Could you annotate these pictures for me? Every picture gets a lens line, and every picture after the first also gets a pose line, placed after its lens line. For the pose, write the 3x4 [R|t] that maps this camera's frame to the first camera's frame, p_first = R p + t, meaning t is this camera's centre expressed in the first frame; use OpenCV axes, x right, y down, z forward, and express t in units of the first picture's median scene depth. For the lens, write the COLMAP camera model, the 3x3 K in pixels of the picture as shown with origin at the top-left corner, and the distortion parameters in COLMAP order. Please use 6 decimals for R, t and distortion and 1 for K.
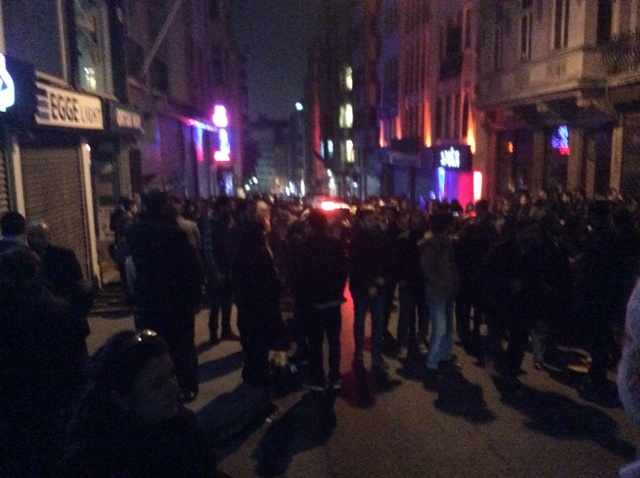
lens RADIAL K [[613.3, 0, 320.8], [0, 613.3, 251.7], [0, 0, 1]] dist [0.152654, -0.347692]
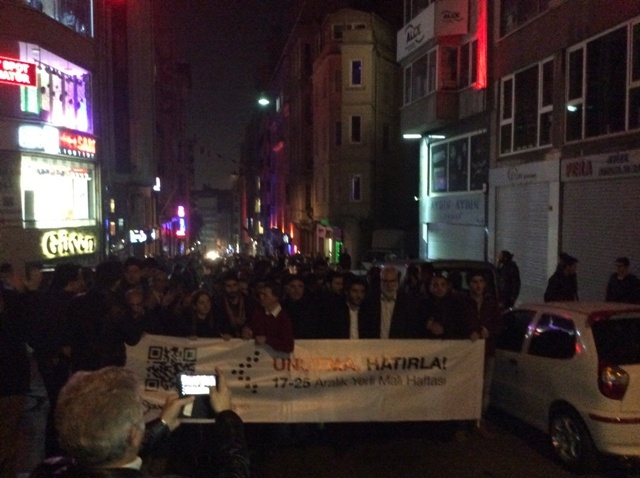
lens RADIAL K [[612.1, 0, 317.6], [0, 612.1, 240.8], [0, 0, 1]] dist [0.104699, -0.220347]
pose [[0.996204, 0.014274, 0.085874, 0.089490], [-0.004140, 0.993117, -0.117053, 0.082080], [-0.086954, 0.116253, 0.989406, -0.848262]]
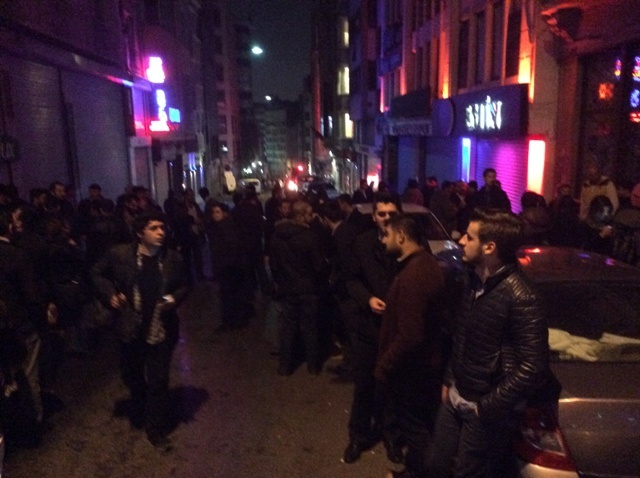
lens RADIAL K [[613.3, 0, 320.8], [0, 613.3, 251.7], [0, 0, 1]] dist [0.152654, -0.347692]
pose [[0.999622, 0.001378, -0.027446, 0.049439], [-0.000676, 0.999673, 0.025550, -0.026475], [0.027472, -0.025522, 0.999297, 0.277449]]
